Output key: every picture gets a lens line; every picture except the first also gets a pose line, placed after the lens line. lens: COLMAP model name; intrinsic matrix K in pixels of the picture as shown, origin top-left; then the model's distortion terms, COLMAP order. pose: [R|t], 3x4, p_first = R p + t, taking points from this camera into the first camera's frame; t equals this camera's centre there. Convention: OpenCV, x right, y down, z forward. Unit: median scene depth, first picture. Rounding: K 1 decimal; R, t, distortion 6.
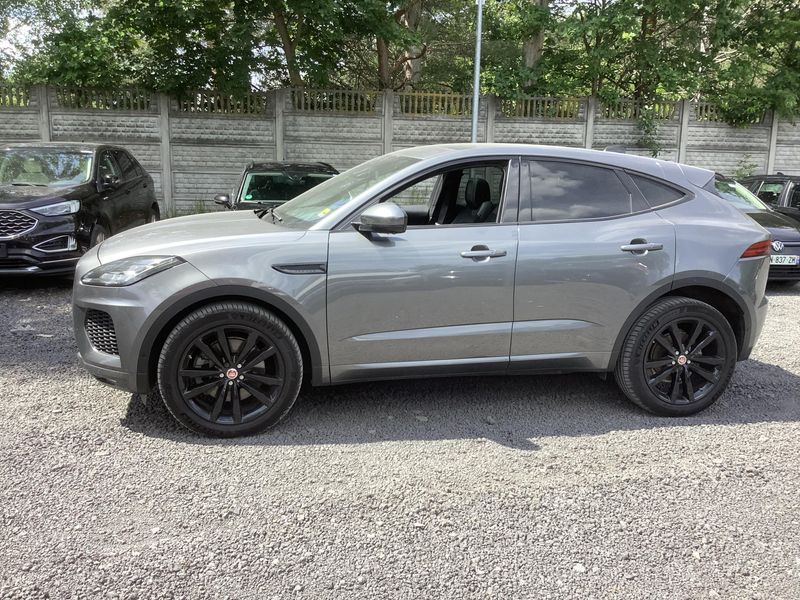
lens RADIAL K [[722.9, 0, 400.9], [0, 722.9, 301.2], [0, 0, 1]] dist [0.054052, -0.011297]
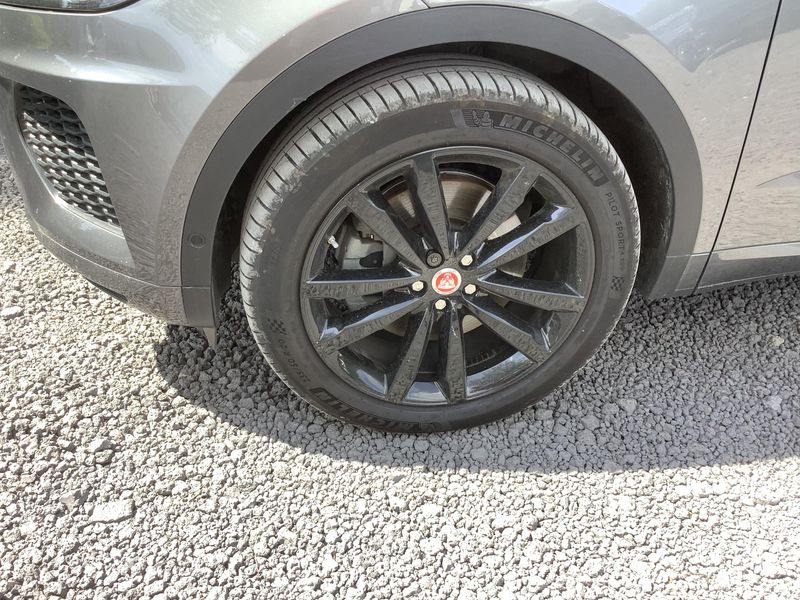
lens RADIAL K [[722.9, 0, 398.5], [0, 722.9, 300.7], [0, 0, 1]] dist [0.054052, -0.011297]
pose [[0.998788, 0.013834, -0.047234, -0.242195], [0.003609, 0.936519, 0.350597, -0.013970], [0.049086, -0.350343, 0.935334, 0.676963]]
